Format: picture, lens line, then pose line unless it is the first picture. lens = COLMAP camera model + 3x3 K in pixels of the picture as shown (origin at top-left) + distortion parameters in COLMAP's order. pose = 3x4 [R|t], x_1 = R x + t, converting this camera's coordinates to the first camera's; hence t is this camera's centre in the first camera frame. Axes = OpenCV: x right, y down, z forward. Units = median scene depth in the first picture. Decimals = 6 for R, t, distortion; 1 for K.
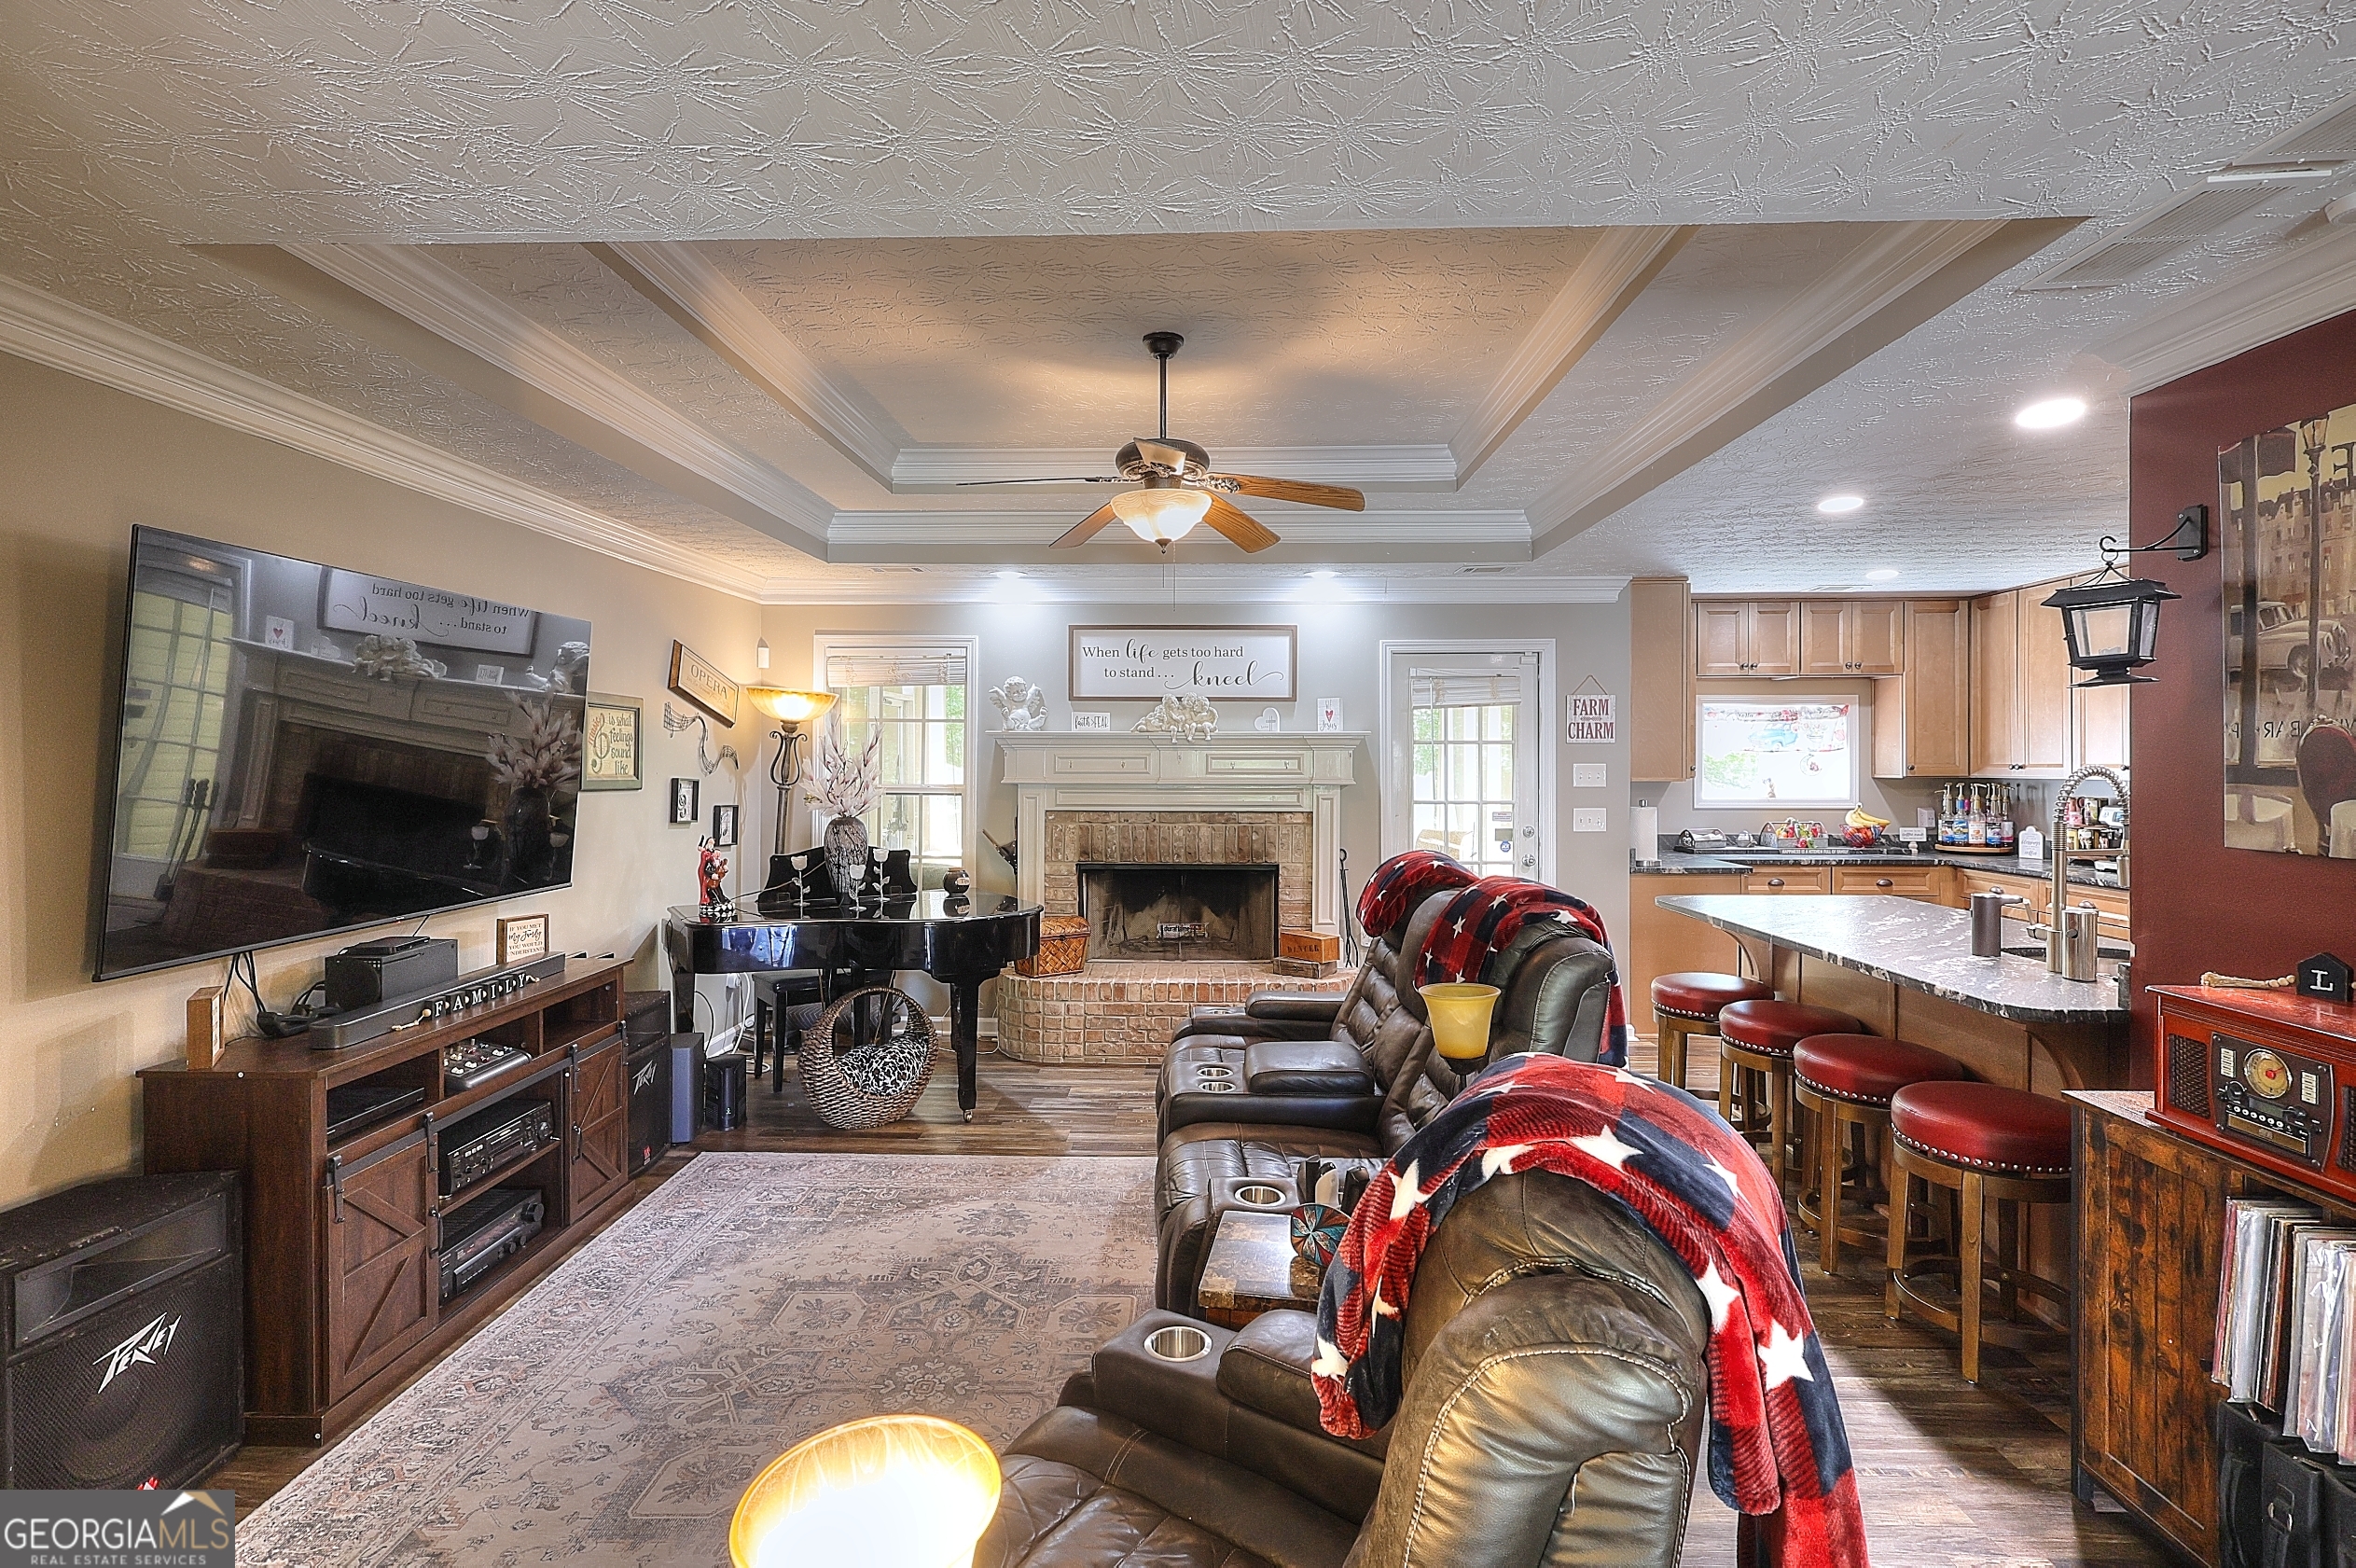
lens RADIAL K [[1086.2, 0, 1181.4], [0, 1086.2, 771.0], [0, 0, 1]] dist [-0.004703, 0.000593]
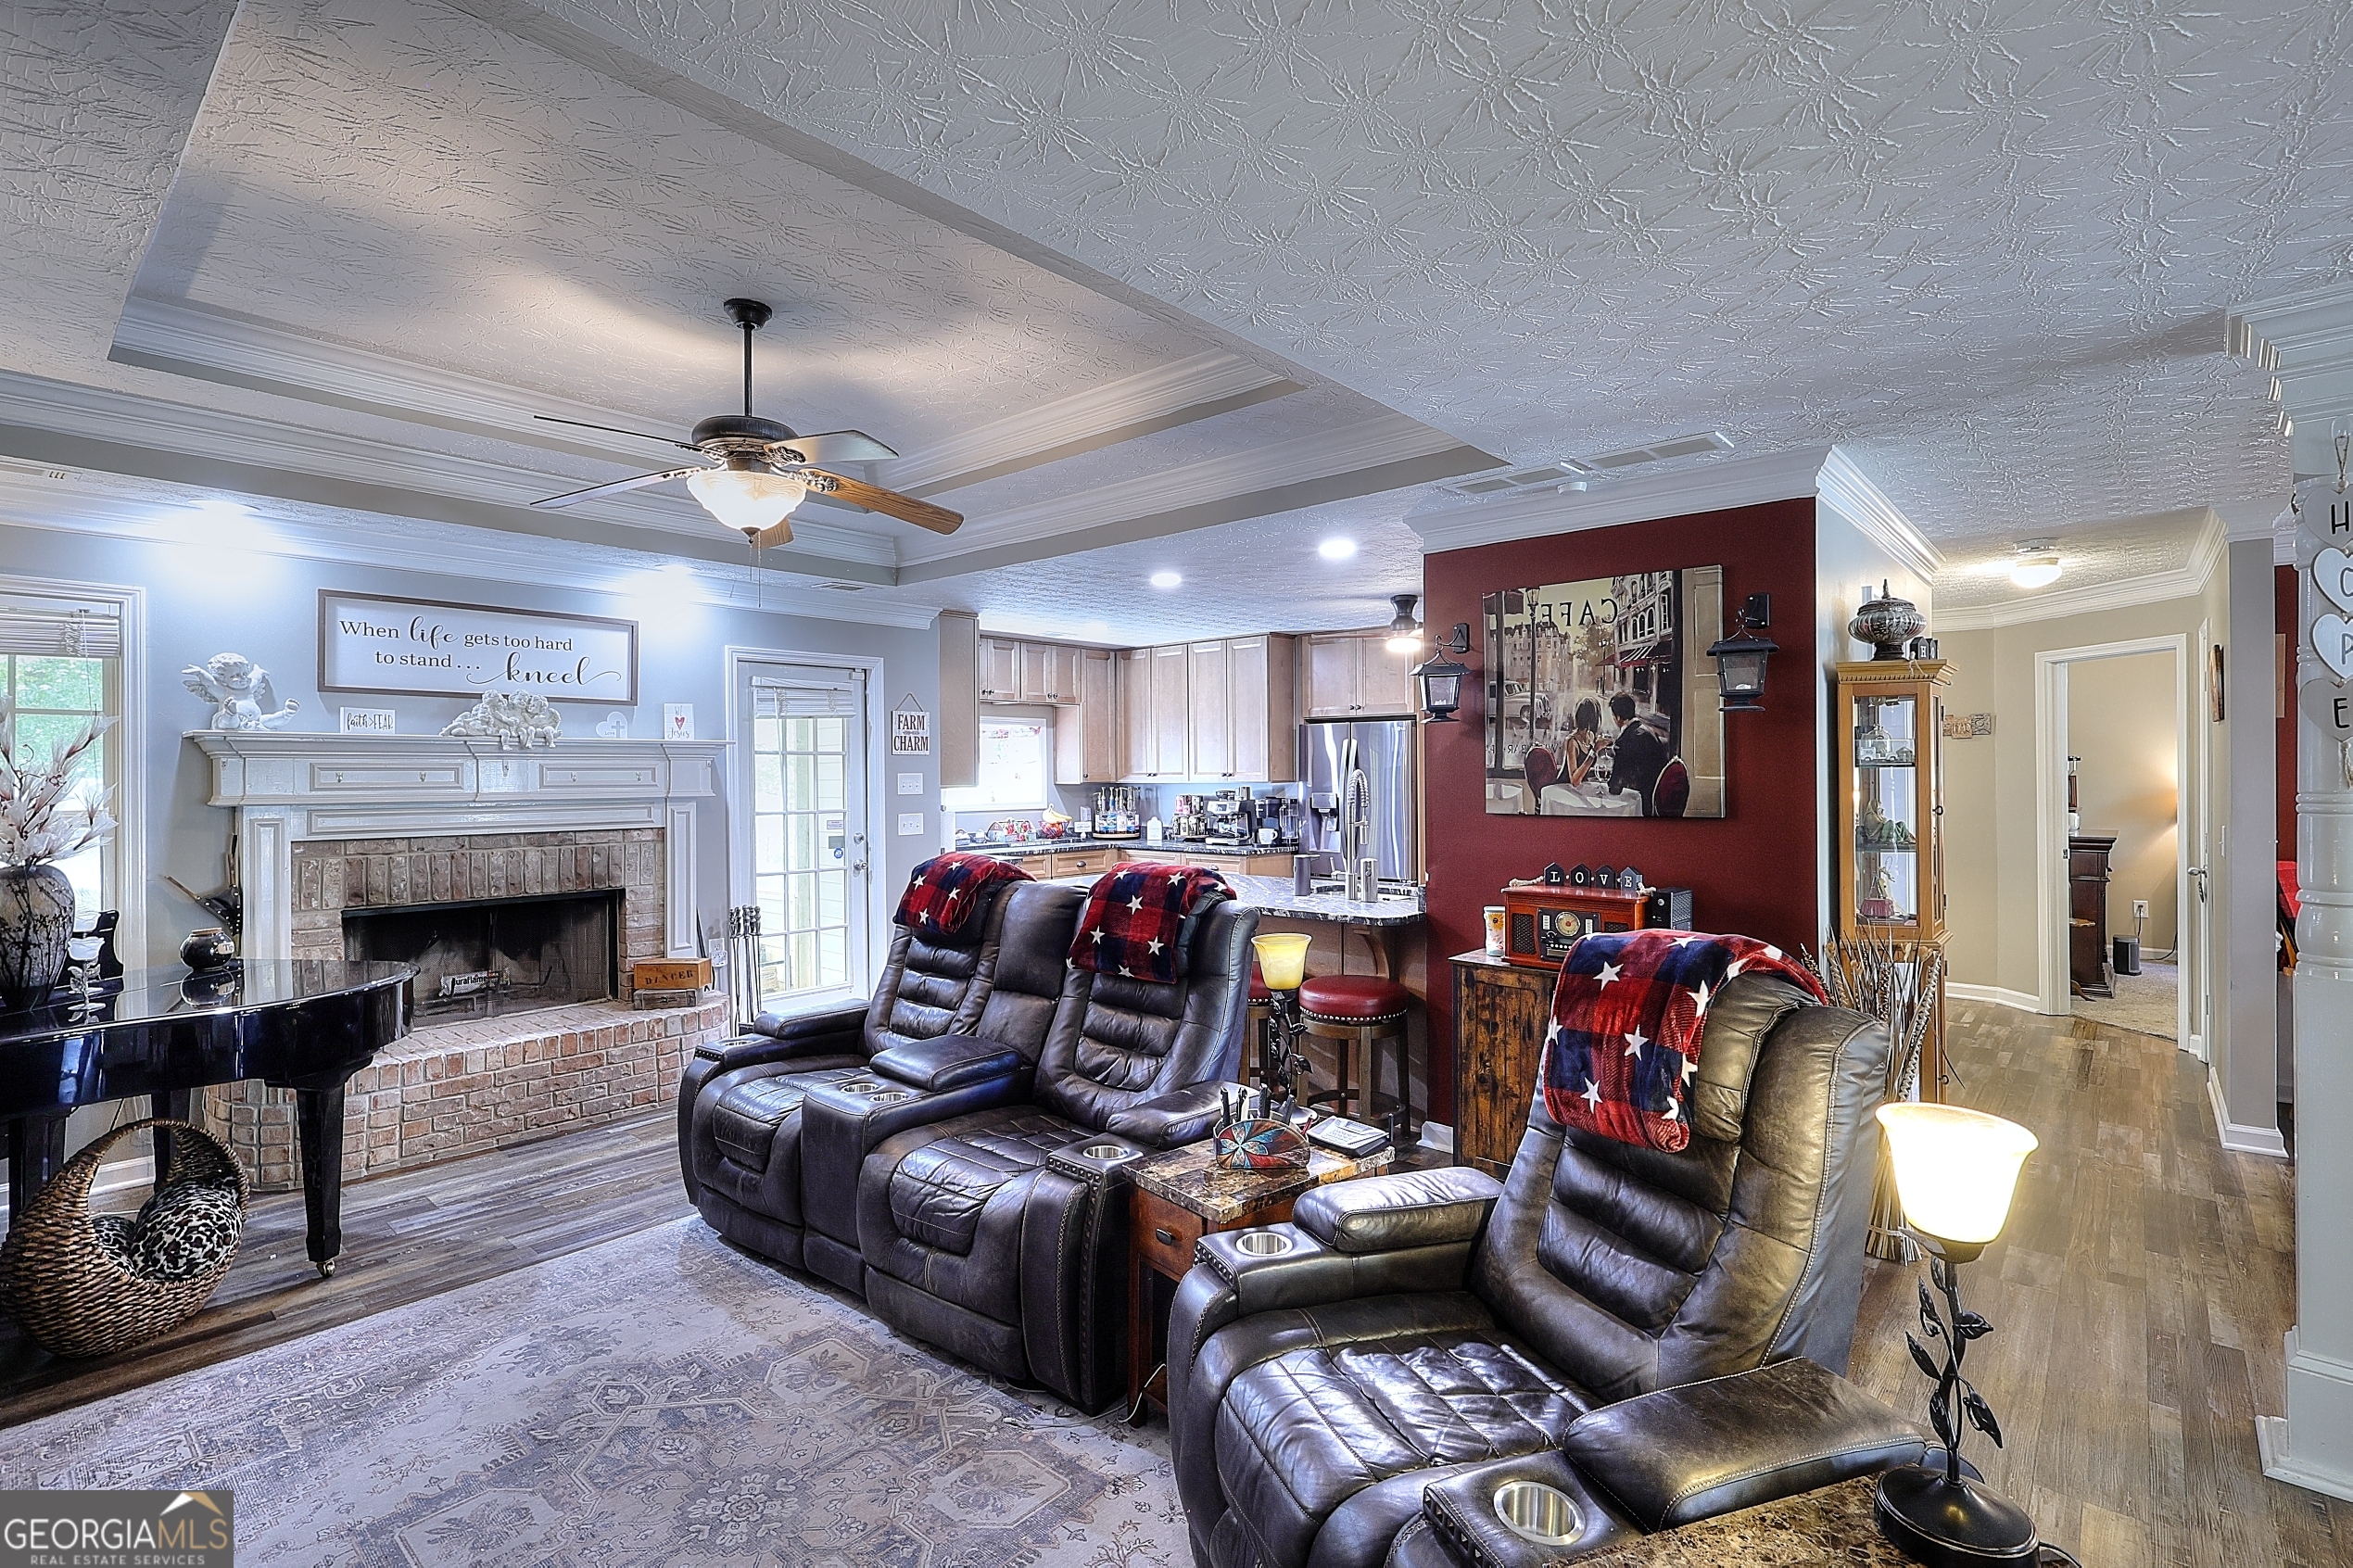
lens RADIAL K [[1077.2, 0, 1176.2], [0, 1077.2, 778.2], [0, 0, 1]] dist [-0.010012, 0.003927]
pose [[0.640237, -0.008005, 0.768136, -0.294983], [0.012857, 0.999917, -0.000296, 0.001955], [-0.768070, 0.010066, 0.640287, 0.090321]]
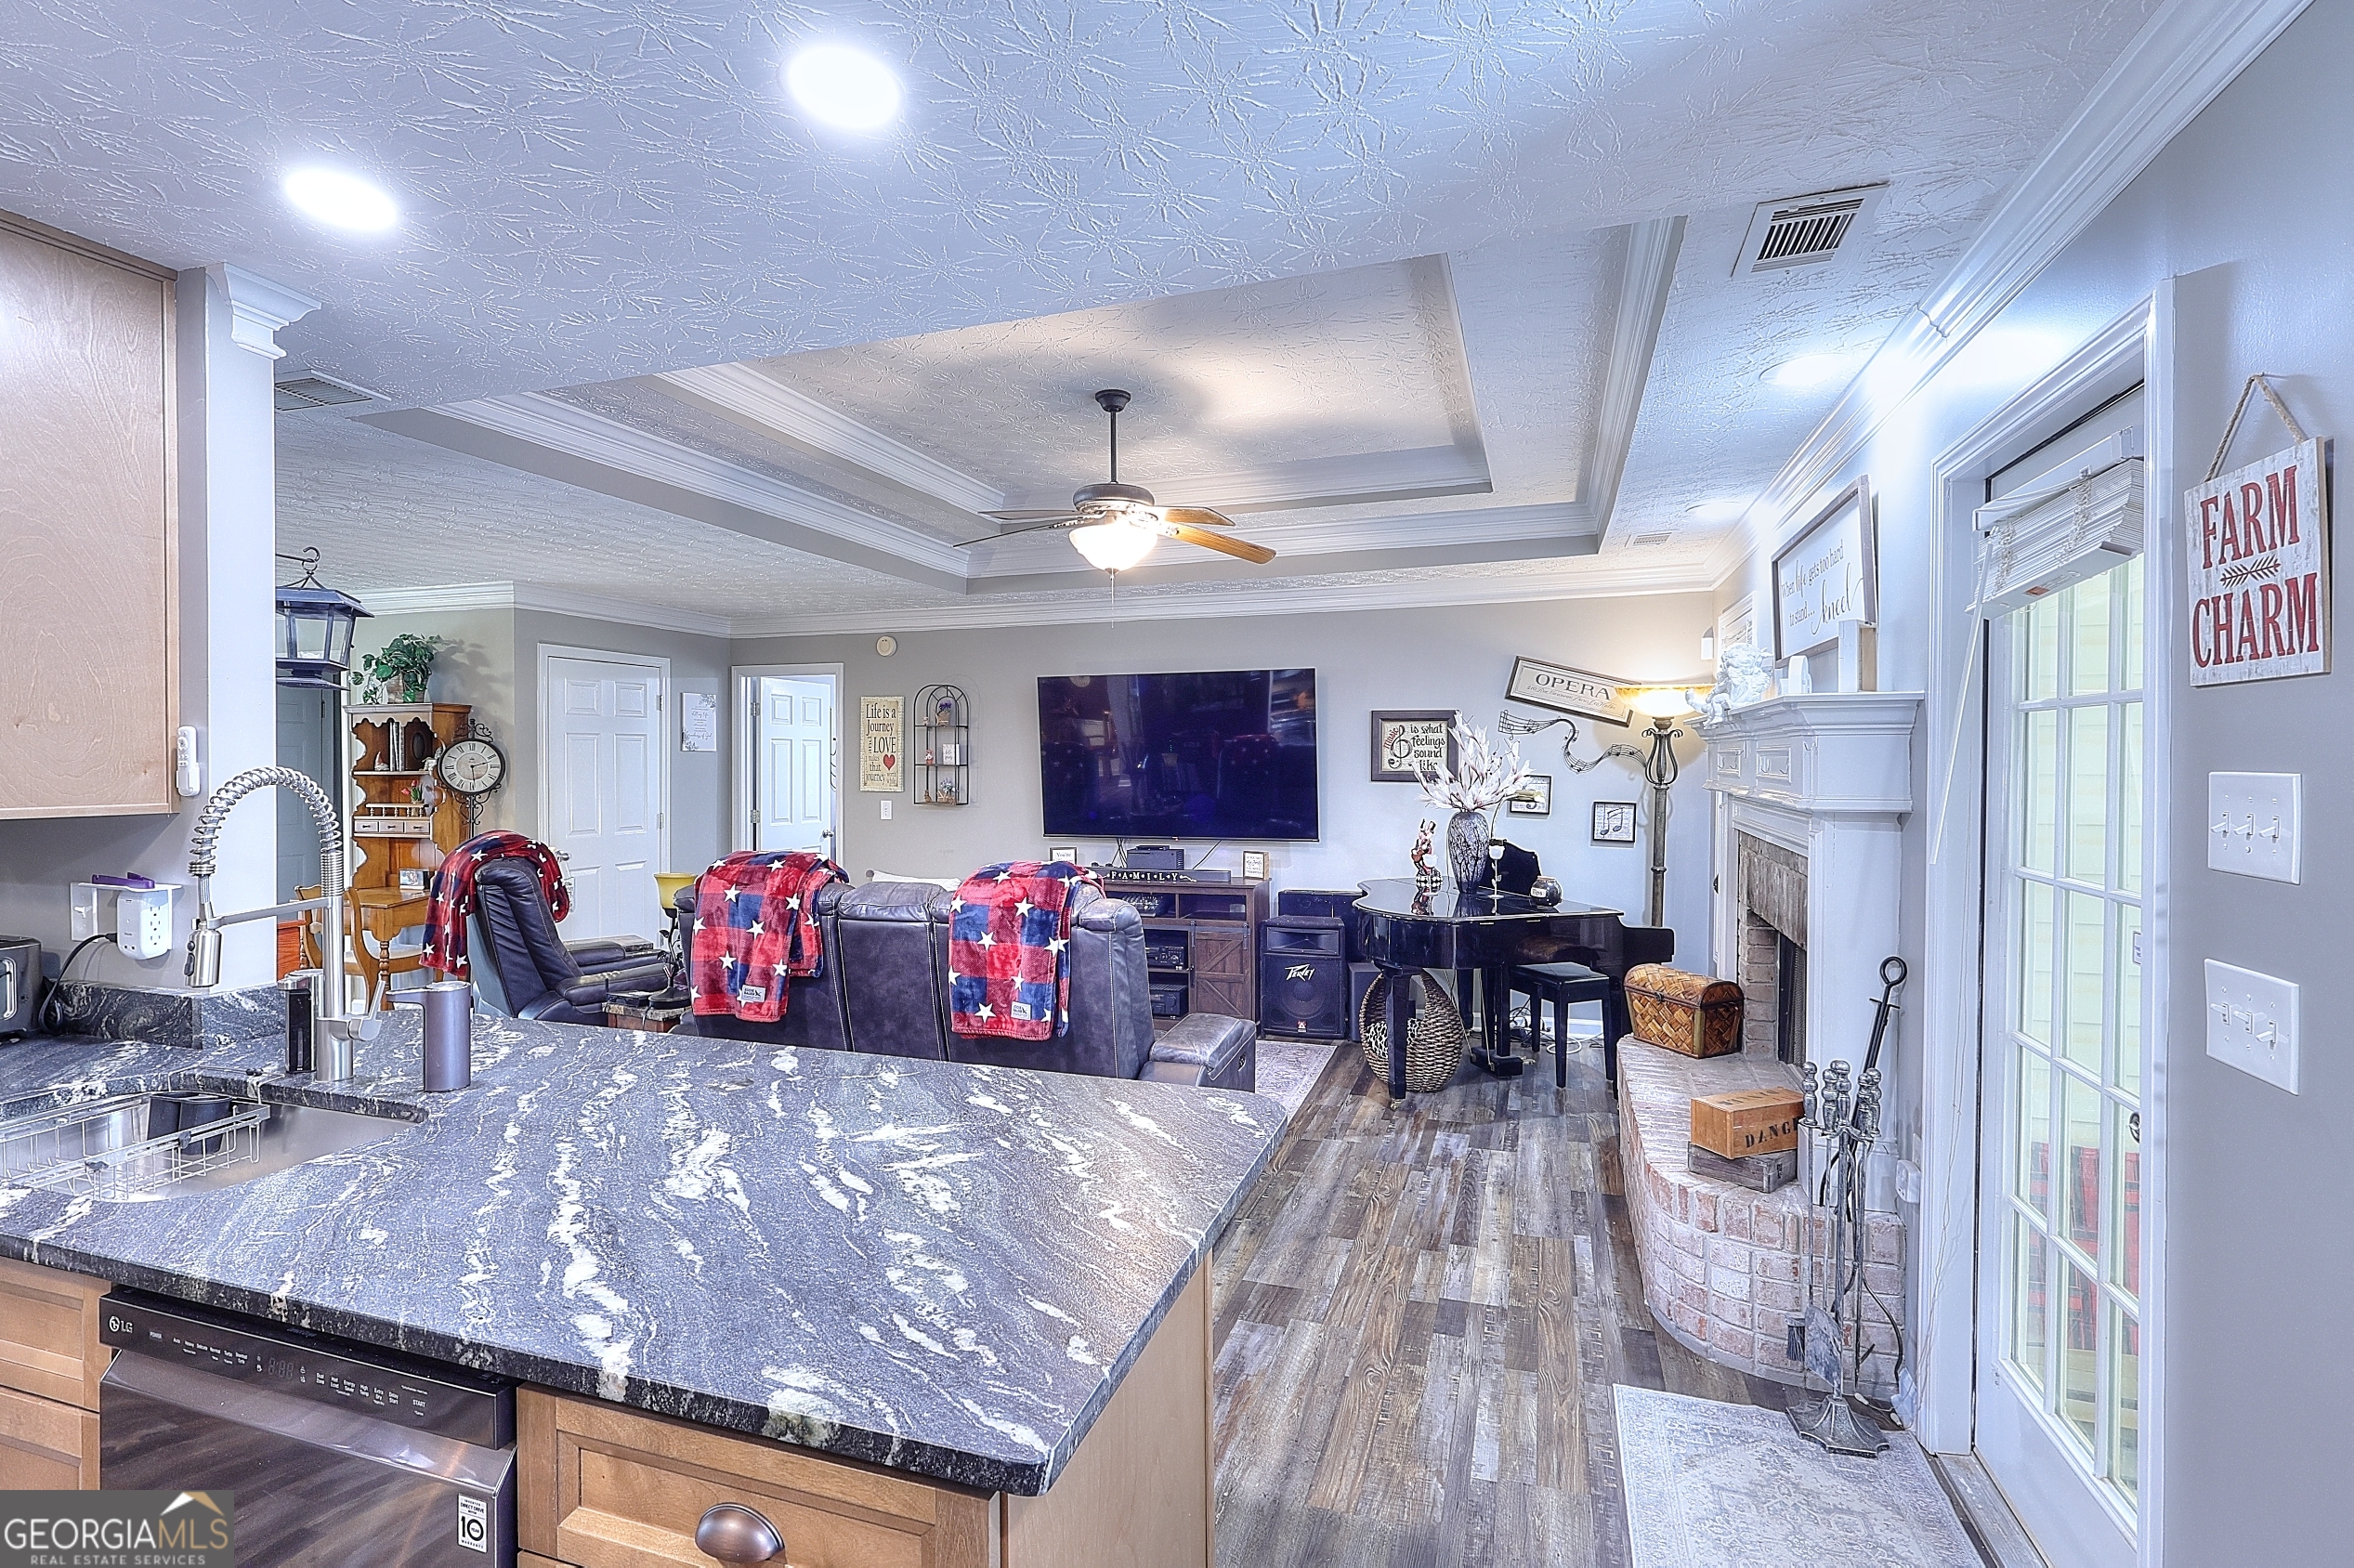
lens RADIAL K [[1085.2, 0, 1180.4], [0, 1085.2, 771.0], [0, 0, 1]] dist [-0.004703, 0.000593]
pose [[-0.285724, 0.009190, -0.958268, 0.659736], [-0.009803, 0.999874, 0.012512, -0.007358], [0.958262, 0.012969, -0.285598, 0.856254]]
